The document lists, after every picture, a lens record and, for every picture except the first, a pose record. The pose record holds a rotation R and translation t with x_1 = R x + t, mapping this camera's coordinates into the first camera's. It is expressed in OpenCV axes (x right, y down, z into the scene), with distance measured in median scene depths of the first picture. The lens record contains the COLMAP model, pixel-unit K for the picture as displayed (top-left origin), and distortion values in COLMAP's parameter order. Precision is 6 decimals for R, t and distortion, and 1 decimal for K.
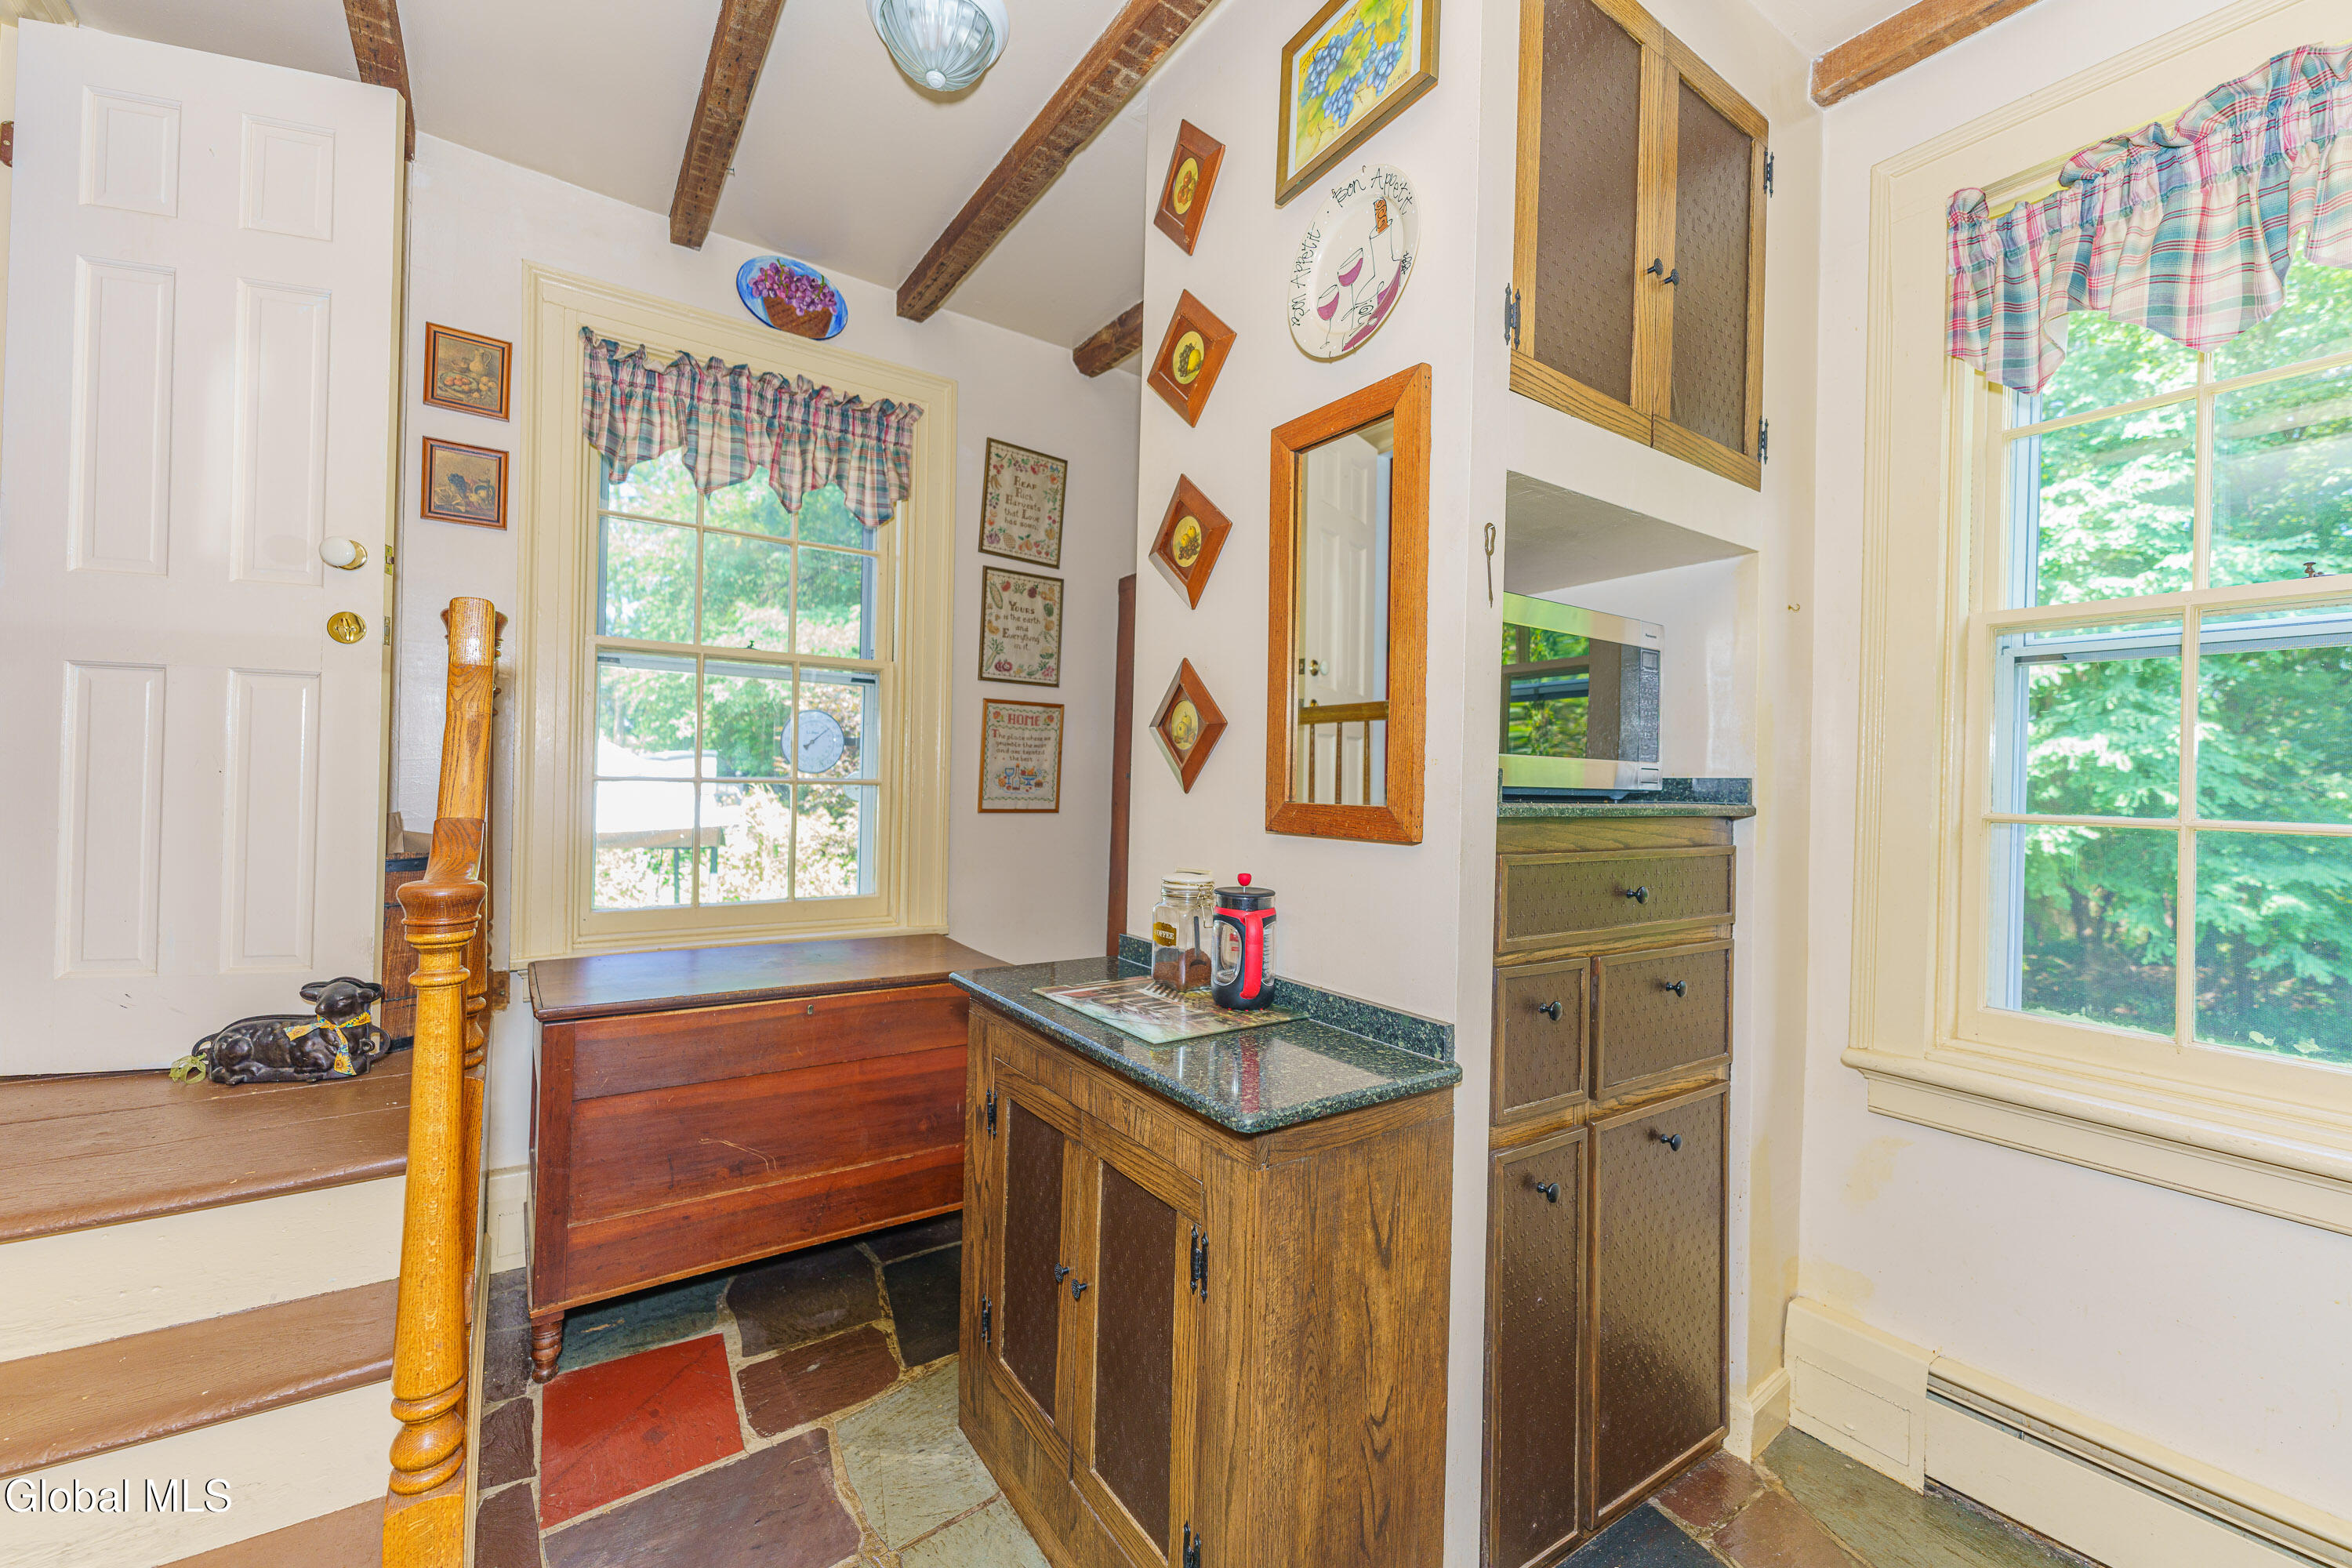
lens RADIAL K [[930.3, 0, 1175.2], [0, 930.3, 779.5], [0, 0, 1]] dist [-0.001692, -0.000292]
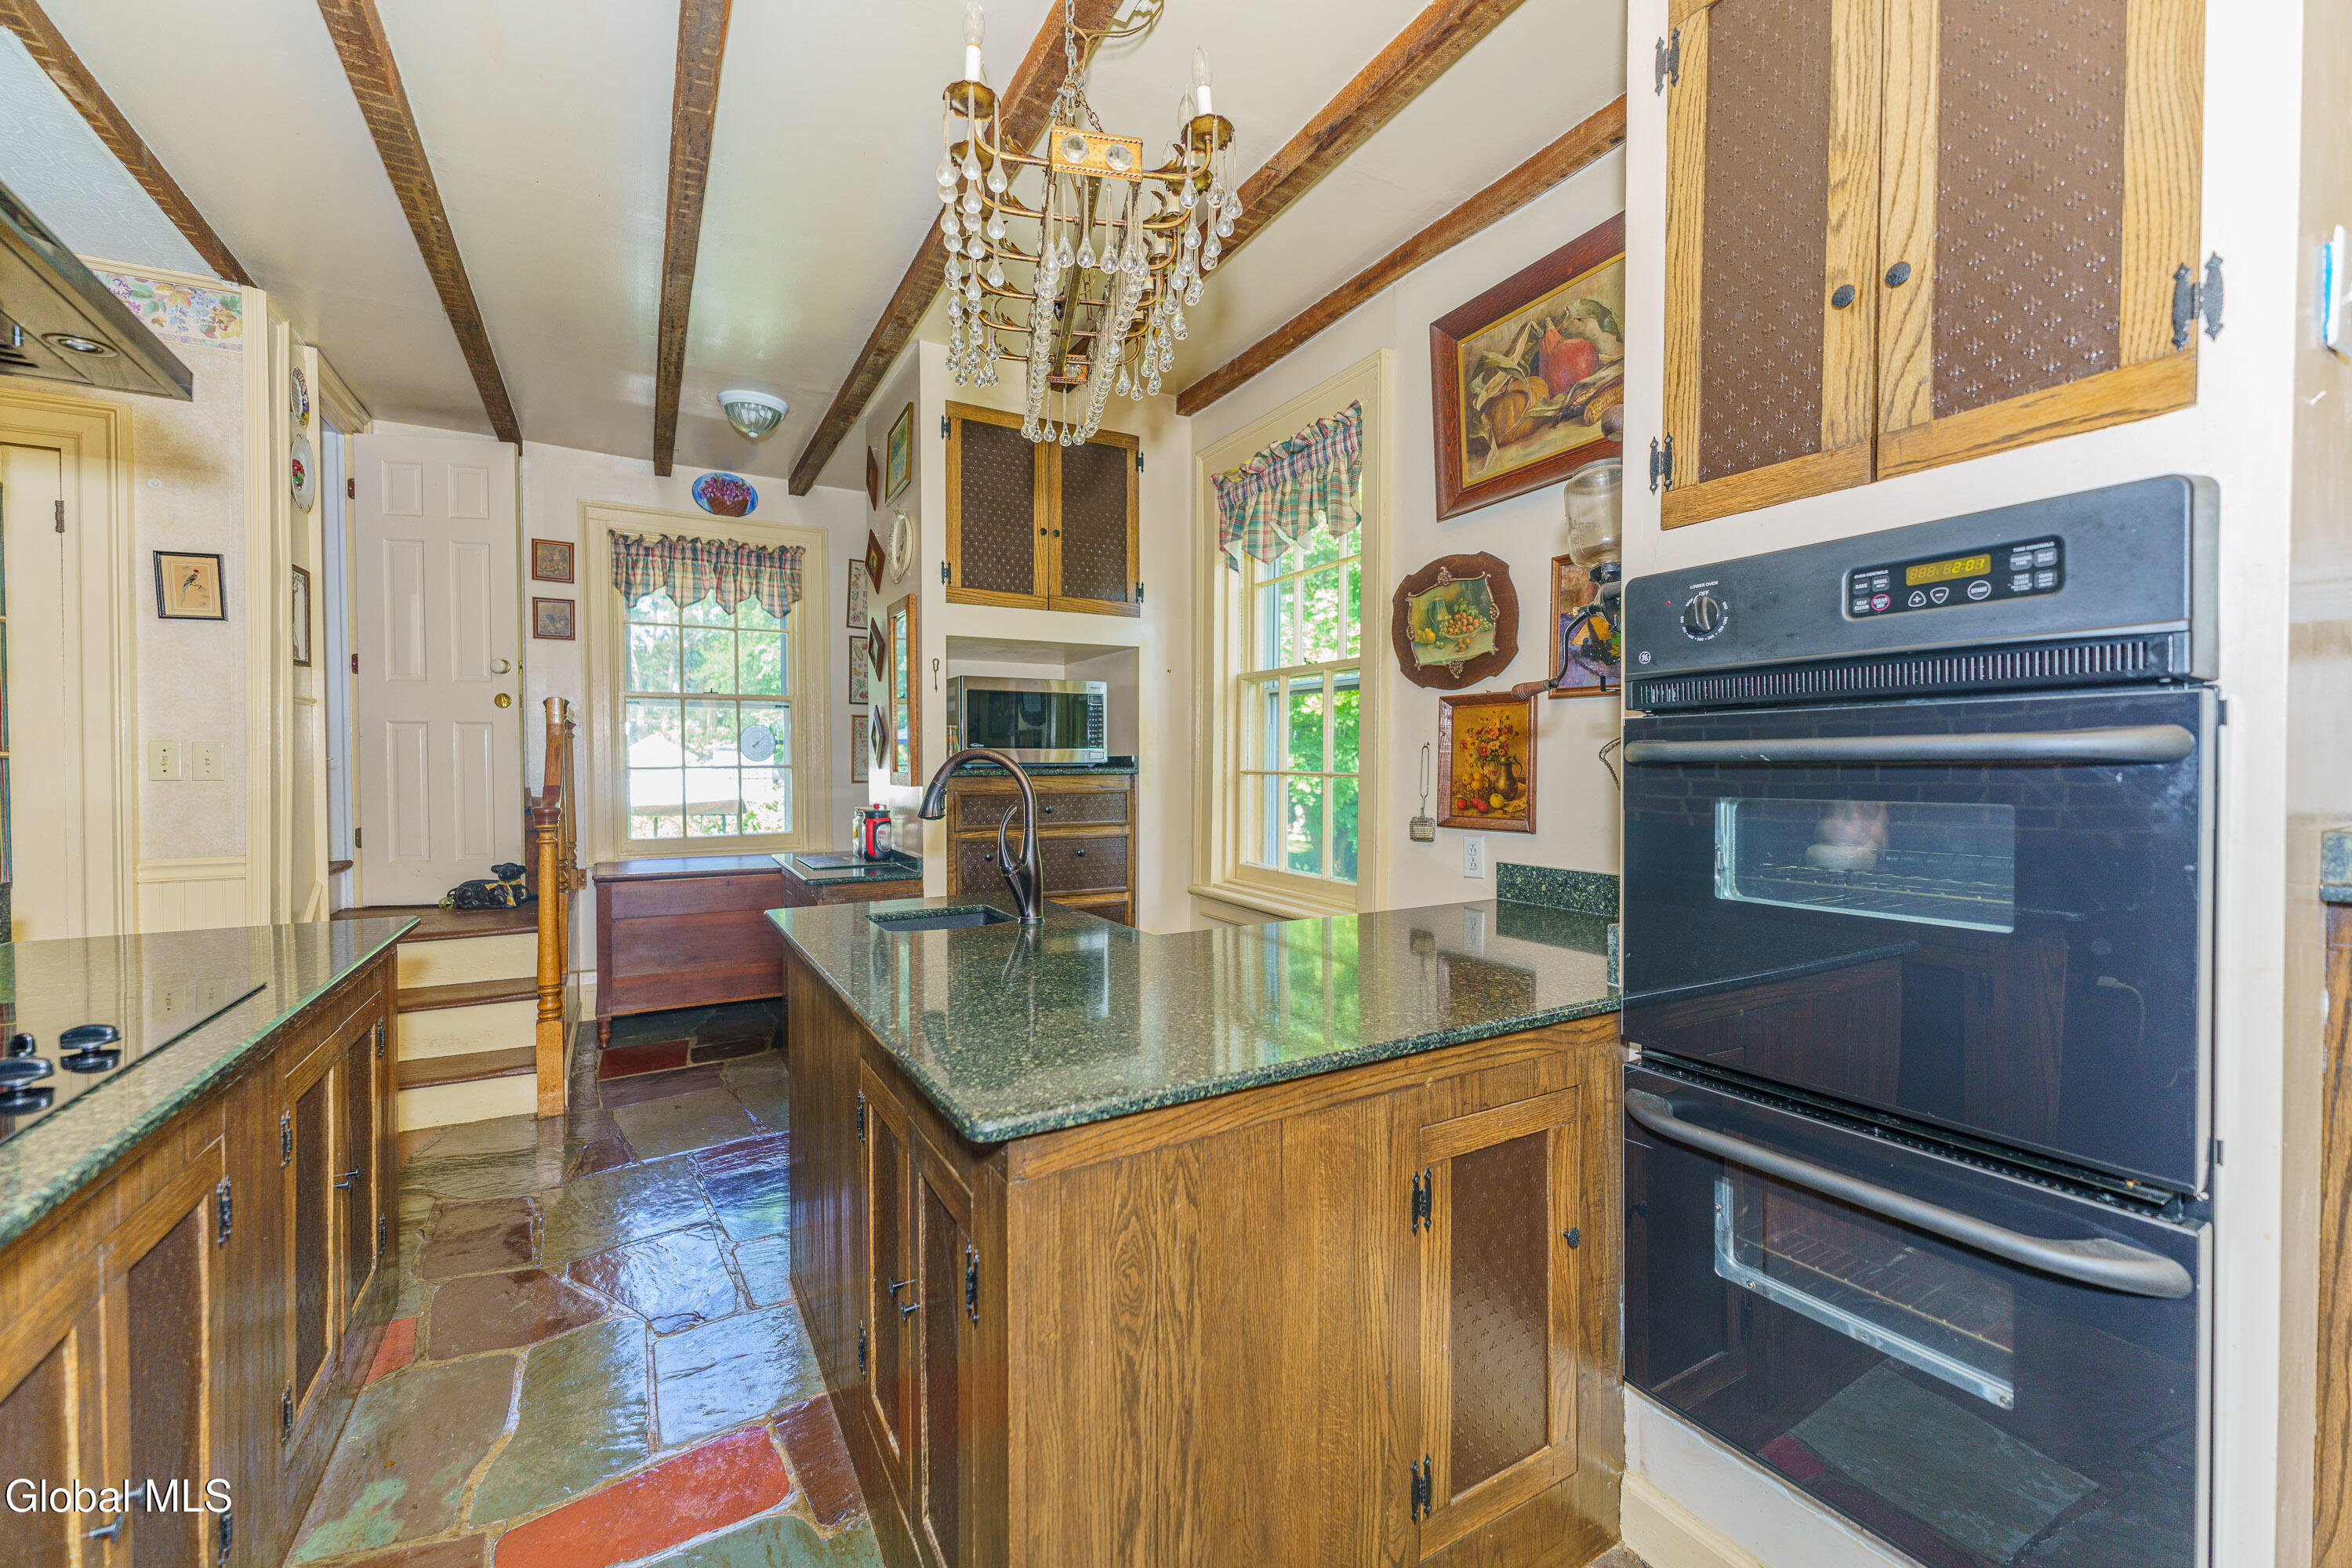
lens RADIAL K [[930.3, 0, 1172.3], [0, 930.3, 777.5], [0, 0, 1]] dist [-0.001692, -0.000292]
pose [[0.995980, -0.022328, -0.086746, 0.642389], [0.024499, 0.999411, 0.024036, -0.001169], [0.086158, -0.026065, 0.995940, -0.781252]]
